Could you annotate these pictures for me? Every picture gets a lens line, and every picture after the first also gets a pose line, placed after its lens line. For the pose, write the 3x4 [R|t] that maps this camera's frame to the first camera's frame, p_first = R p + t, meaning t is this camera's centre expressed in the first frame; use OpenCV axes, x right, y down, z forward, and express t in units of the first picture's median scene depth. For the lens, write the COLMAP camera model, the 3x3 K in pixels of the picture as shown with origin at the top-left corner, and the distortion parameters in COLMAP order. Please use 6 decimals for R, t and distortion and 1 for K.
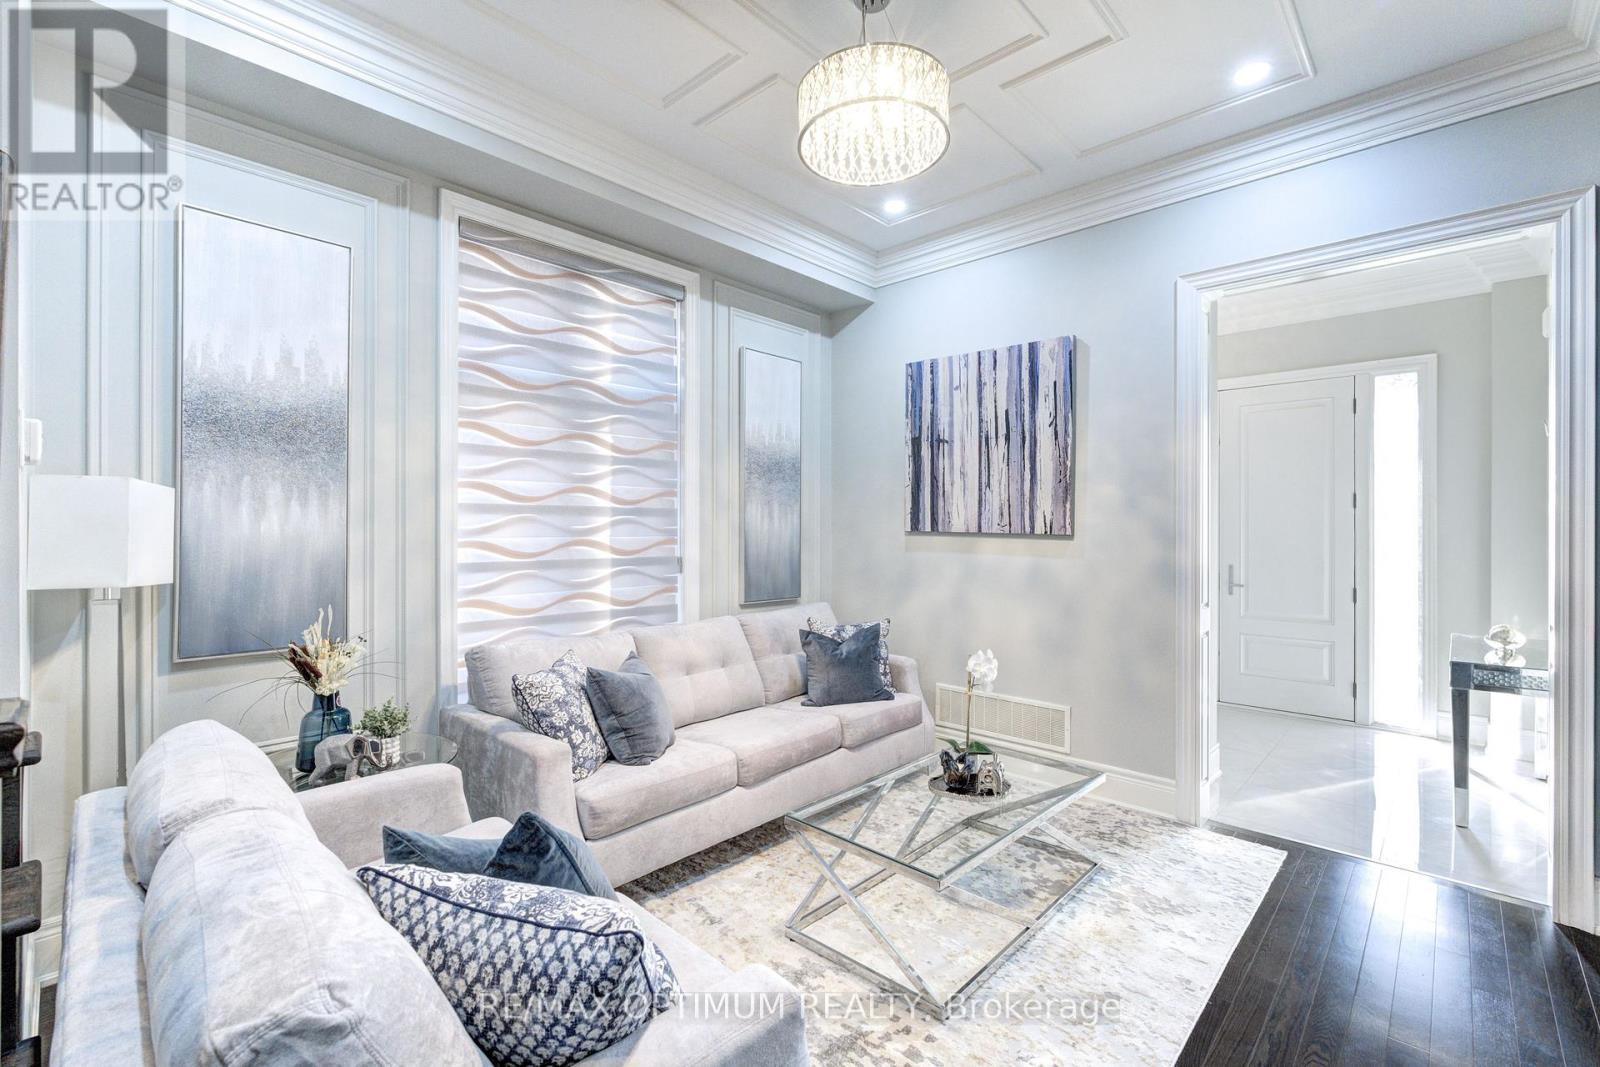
lens RADIAL K [[694.5, 0, 797.9], [0, 694.5, 527.6], [0, 0, 1]] dist [-0.003787, -0.000439]
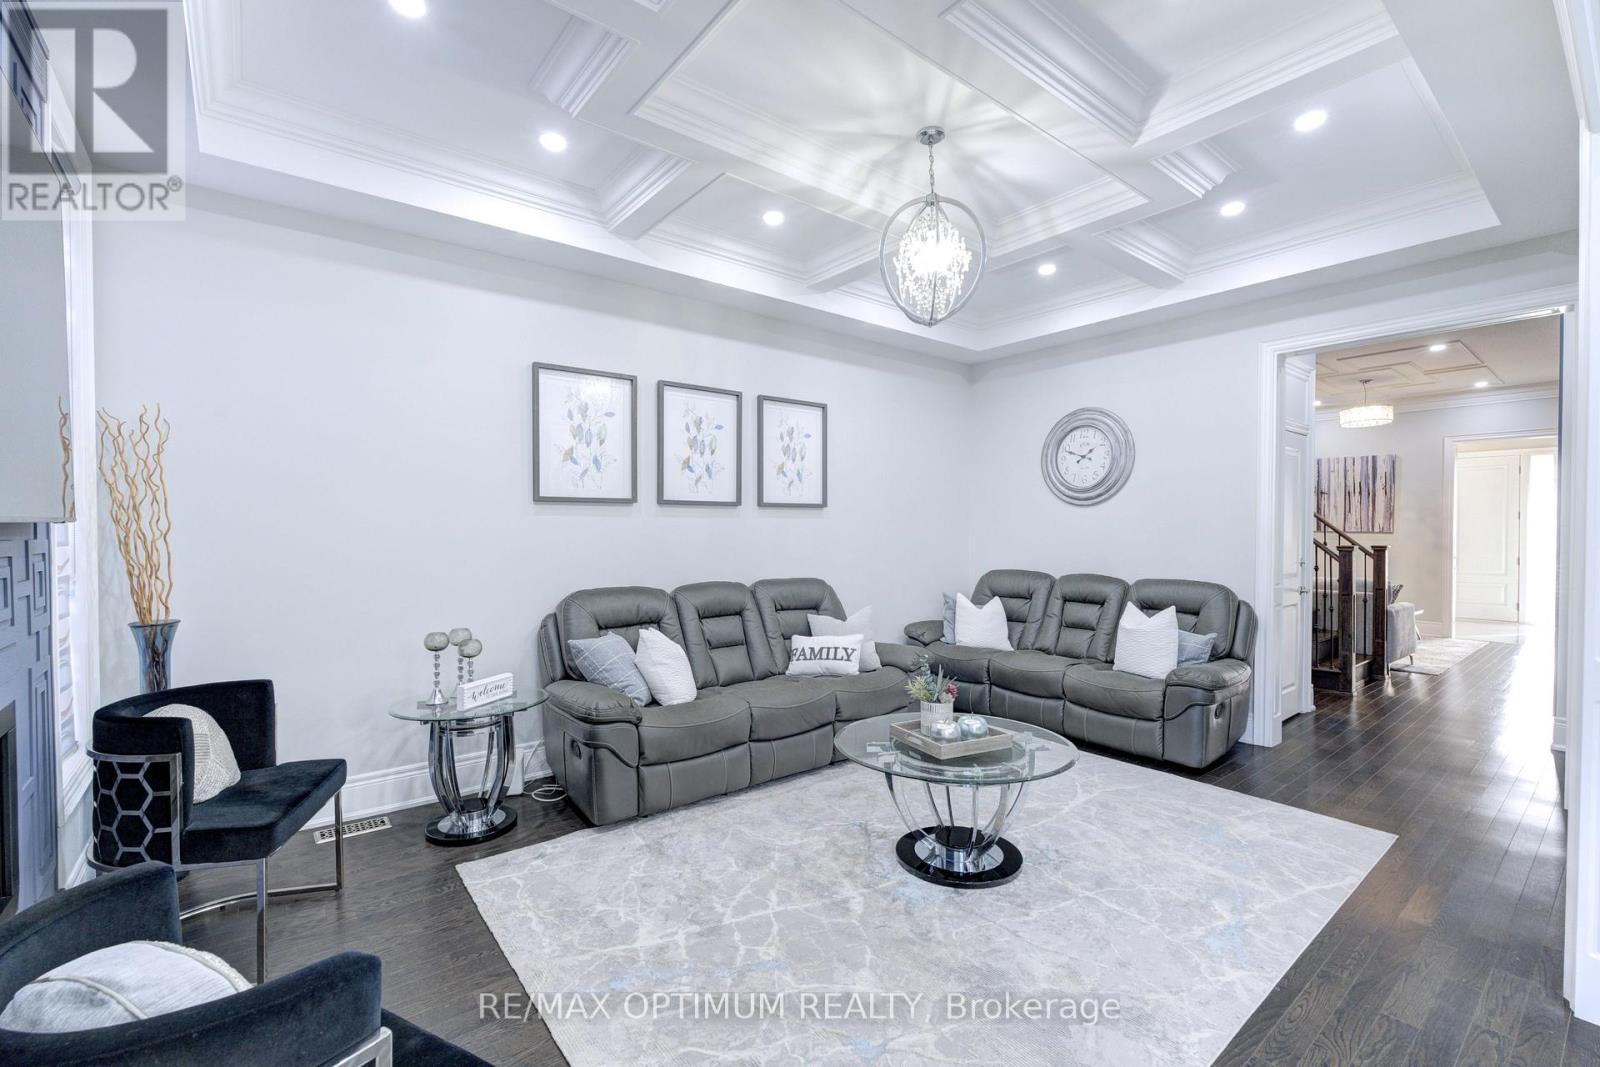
lens RADIAL K [[694.5, 0, 805.9], [0, 694.5, 535.8], [0, 0, 1]] dist [-0.003787, -0.000439]
pose [[0.990992, -0.001031, -0.133918, -1.320550], [0.003131, 0.999875, 0.015475, -0.021147], [0.133885, -0.015755, 0.990872, -1.708546]]
